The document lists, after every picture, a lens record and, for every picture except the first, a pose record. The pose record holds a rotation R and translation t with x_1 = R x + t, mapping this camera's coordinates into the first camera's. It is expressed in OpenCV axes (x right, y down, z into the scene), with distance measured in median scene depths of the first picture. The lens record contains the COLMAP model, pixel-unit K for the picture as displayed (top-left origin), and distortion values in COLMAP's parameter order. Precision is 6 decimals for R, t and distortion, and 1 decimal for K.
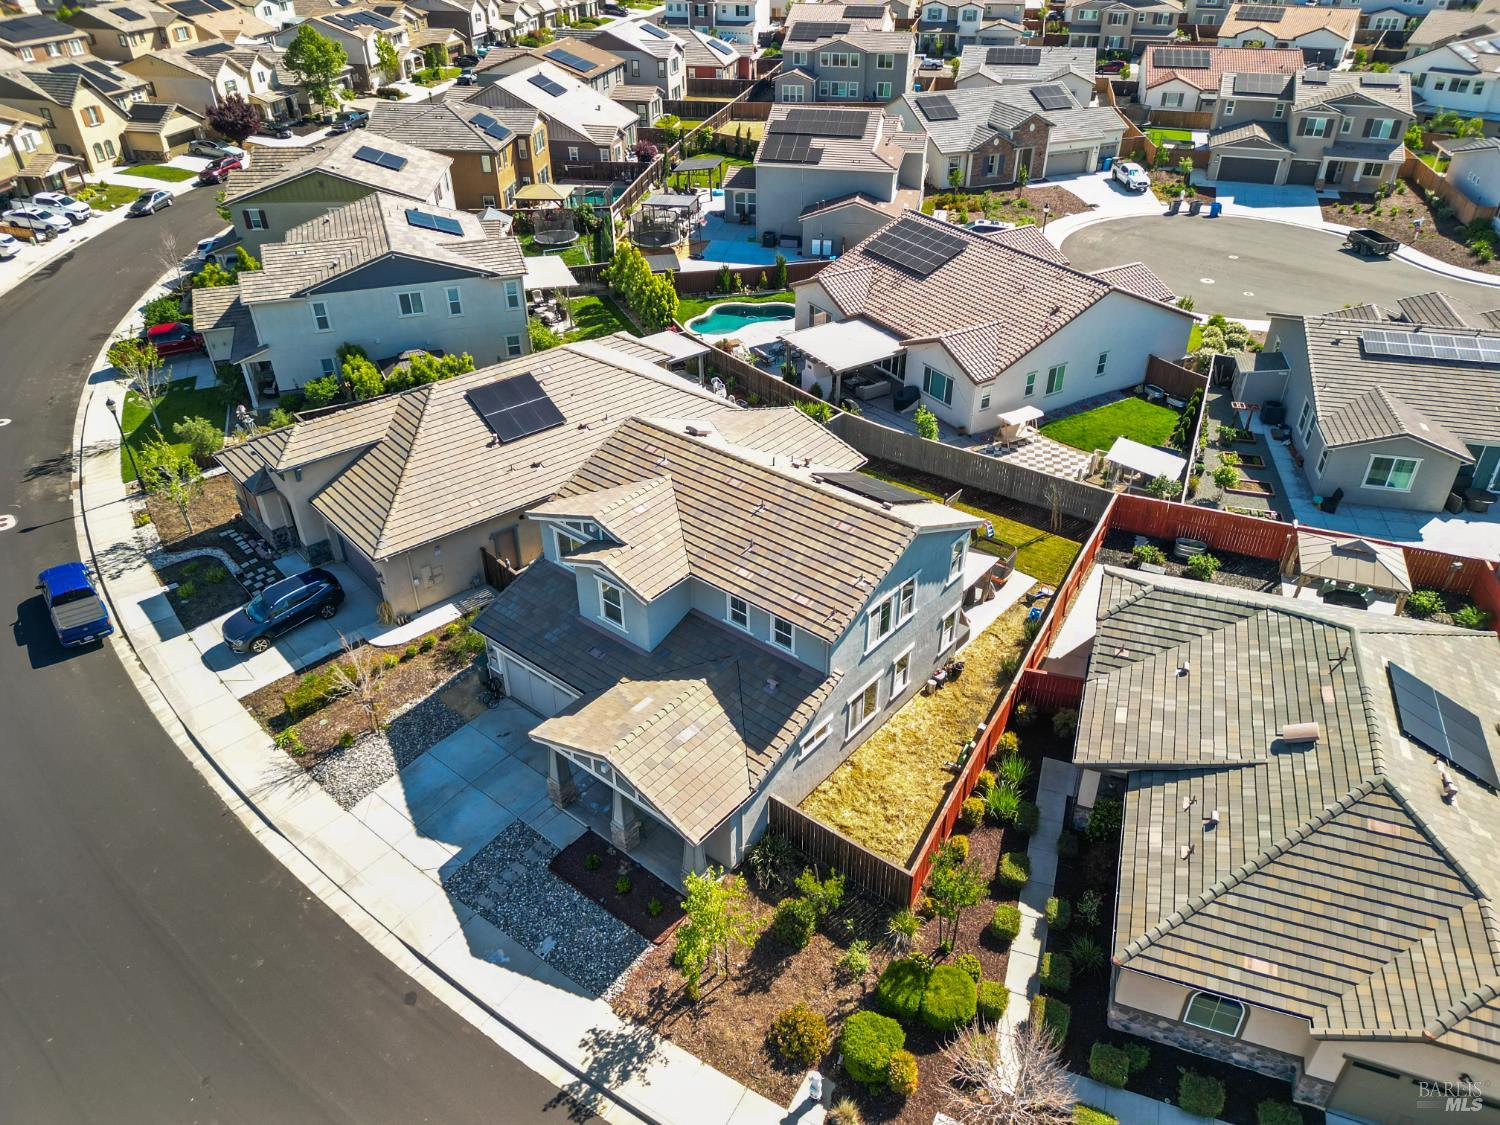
lens RADIAL K [[1055.7, 0, 756.1], [0, 1055.7, 562.4], [0, 0, 1]] dist [0.063056, -0.044150]
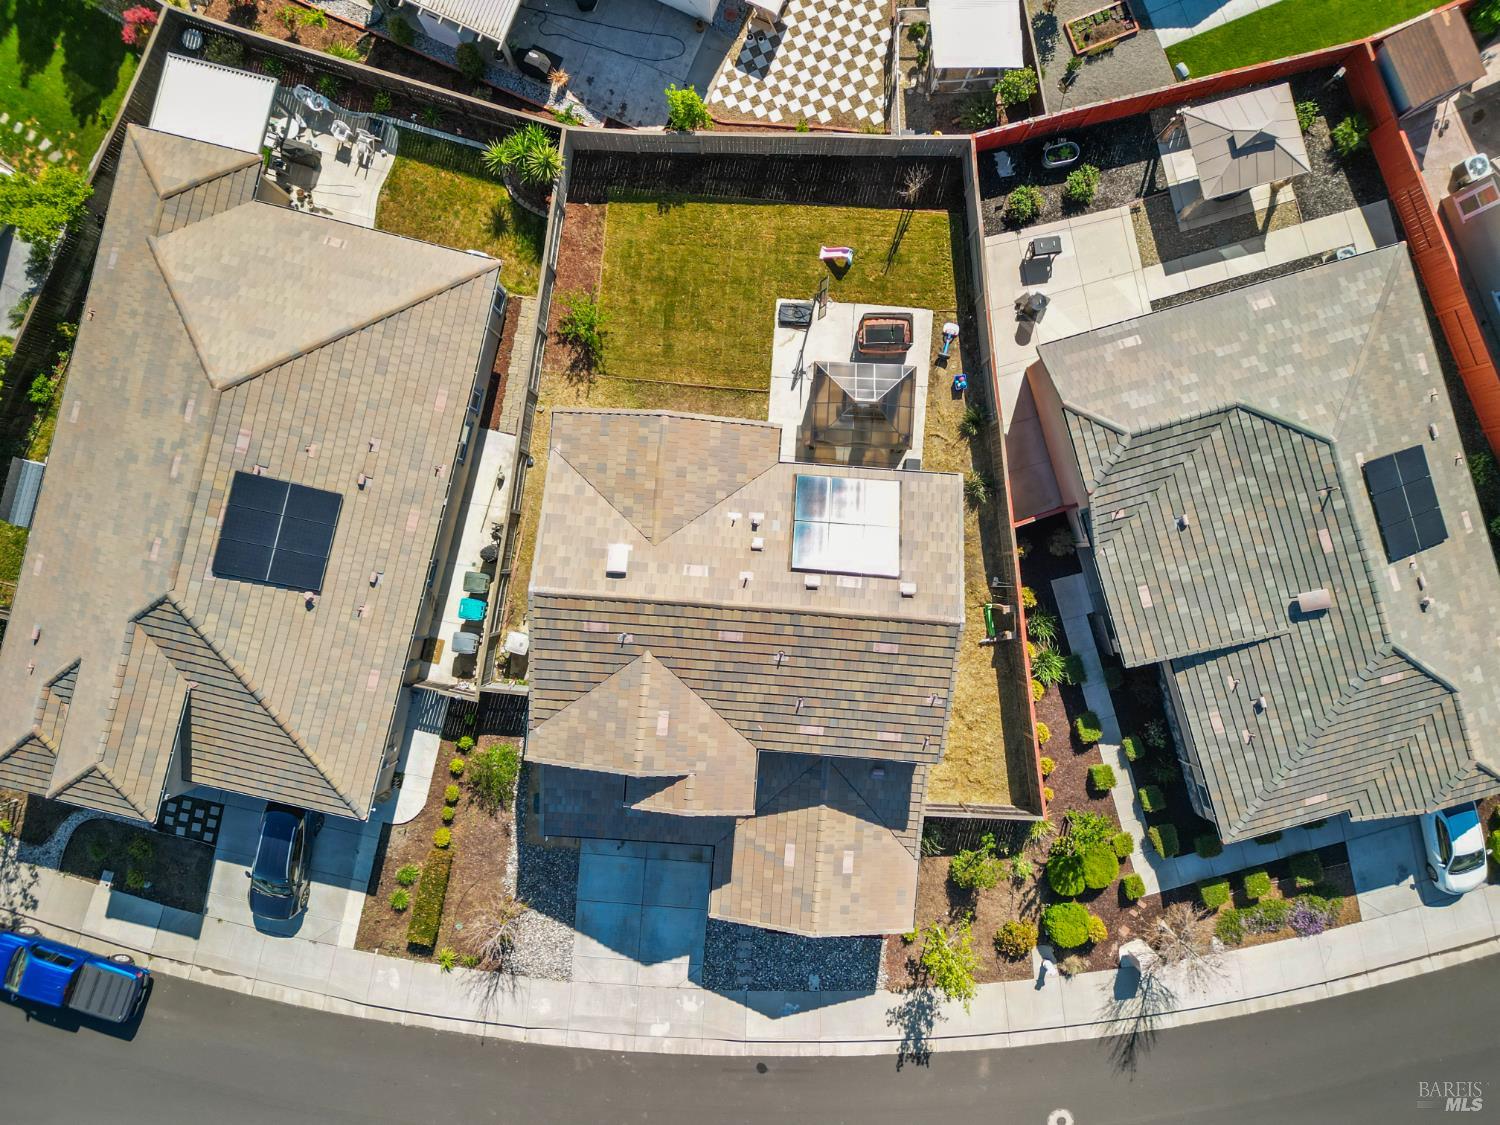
lens RADIAL K [[1055.7, 0, 756.1], [0, 1055.7, 562.4], [0, 0, 1]] dist [0.063056, -0.044150]
pose [[0.817726, -0.575536, 0.009153, 0.029044], [0.310269, 0.454115, 0.835172, -0.990546], [-0.484828, -0.680102, 0.549913, 0.671225]]
